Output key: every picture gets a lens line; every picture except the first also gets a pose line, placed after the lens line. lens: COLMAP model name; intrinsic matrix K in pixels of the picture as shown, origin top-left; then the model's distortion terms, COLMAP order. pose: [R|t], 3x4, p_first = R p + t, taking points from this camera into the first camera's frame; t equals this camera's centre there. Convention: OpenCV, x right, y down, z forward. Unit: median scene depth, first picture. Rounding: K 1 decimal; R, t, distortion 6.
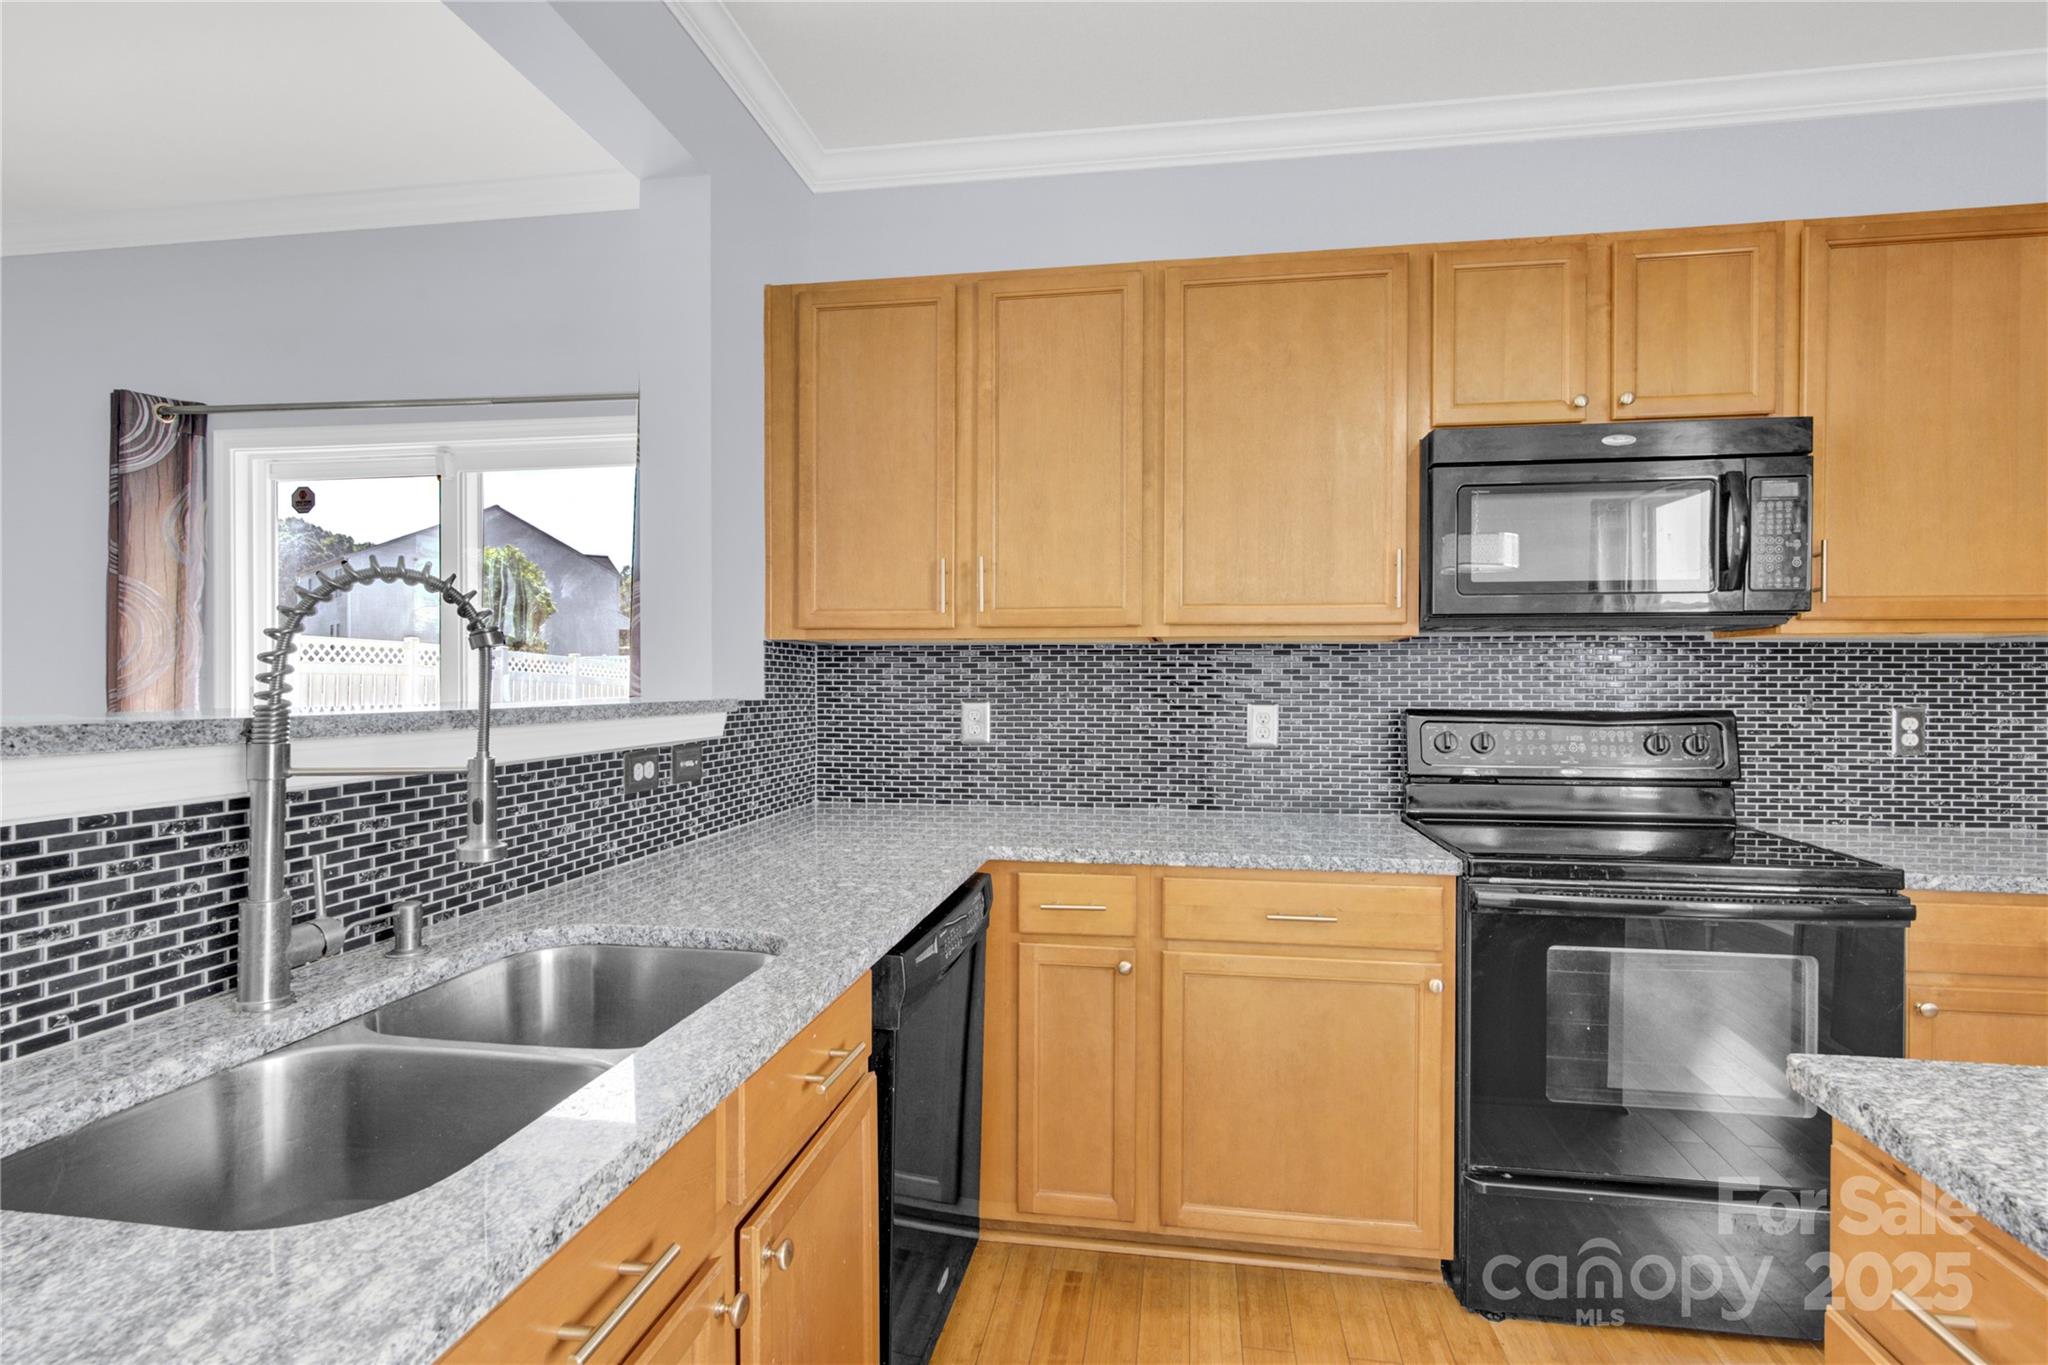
lens RADIAL K [[1015.1, 0, 1025.4], [0, 1015.1, 683.0], [0, 0, 1]] dist [-0.002195, 0.000715]
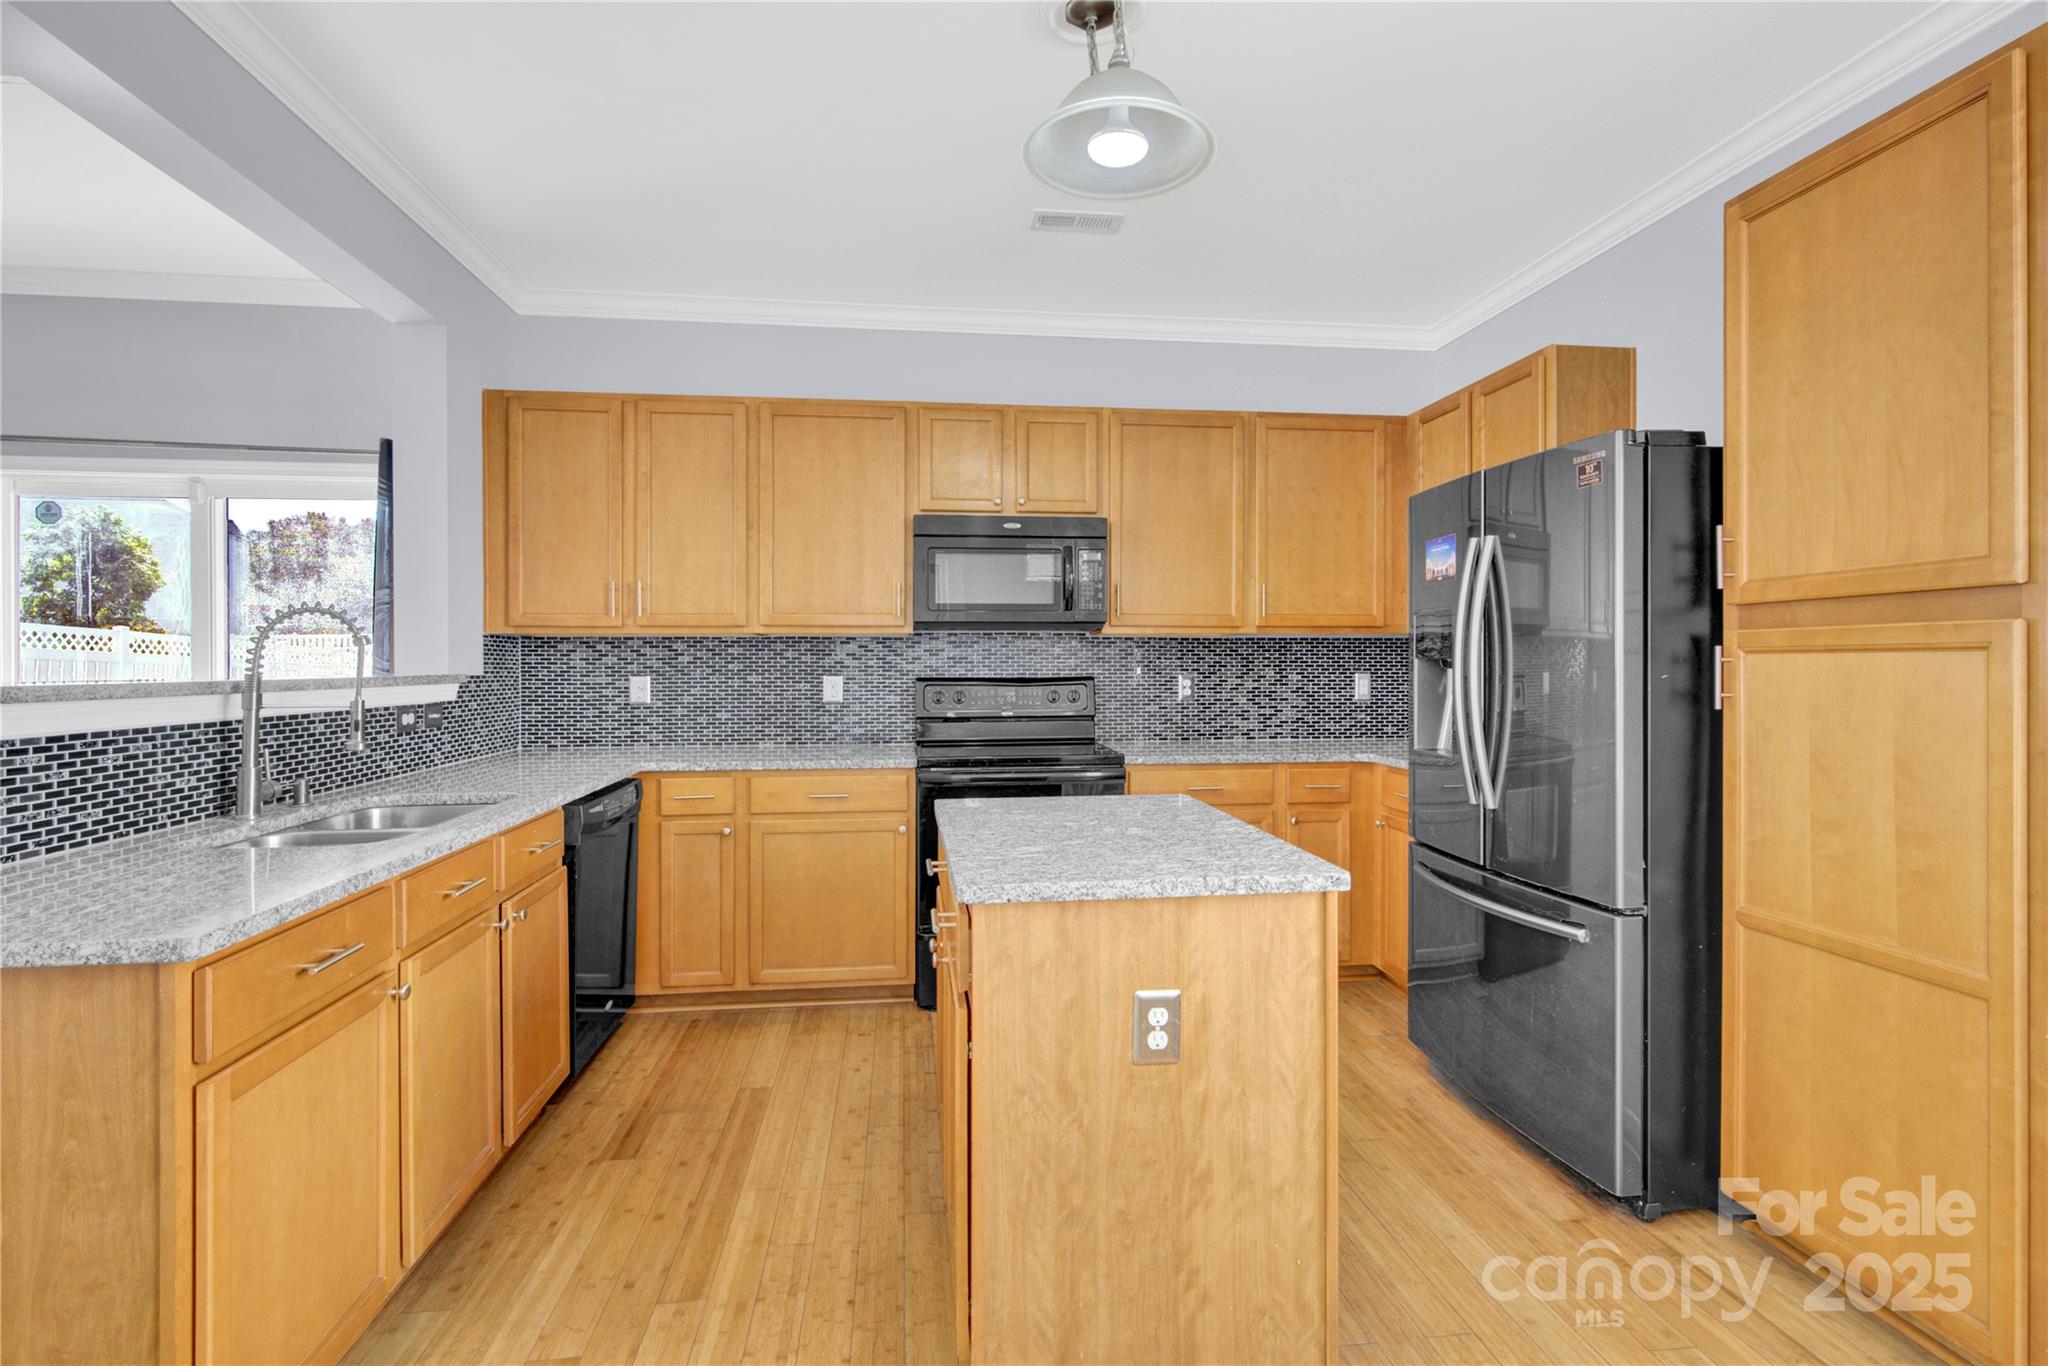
lens RADIAL K [[1015.1, 0, 1008.2], [0, 1015.1, 657.0], [0, 0, 1]] dist [-0.002195, 0.000715]
pose [[0.965321, -0.003605, 0.261040, 0.100836], [0.005236, 0.999971, -0.005556, 0.002985], [-0.261012, 0.006730, 0.965312, -0.676818]]
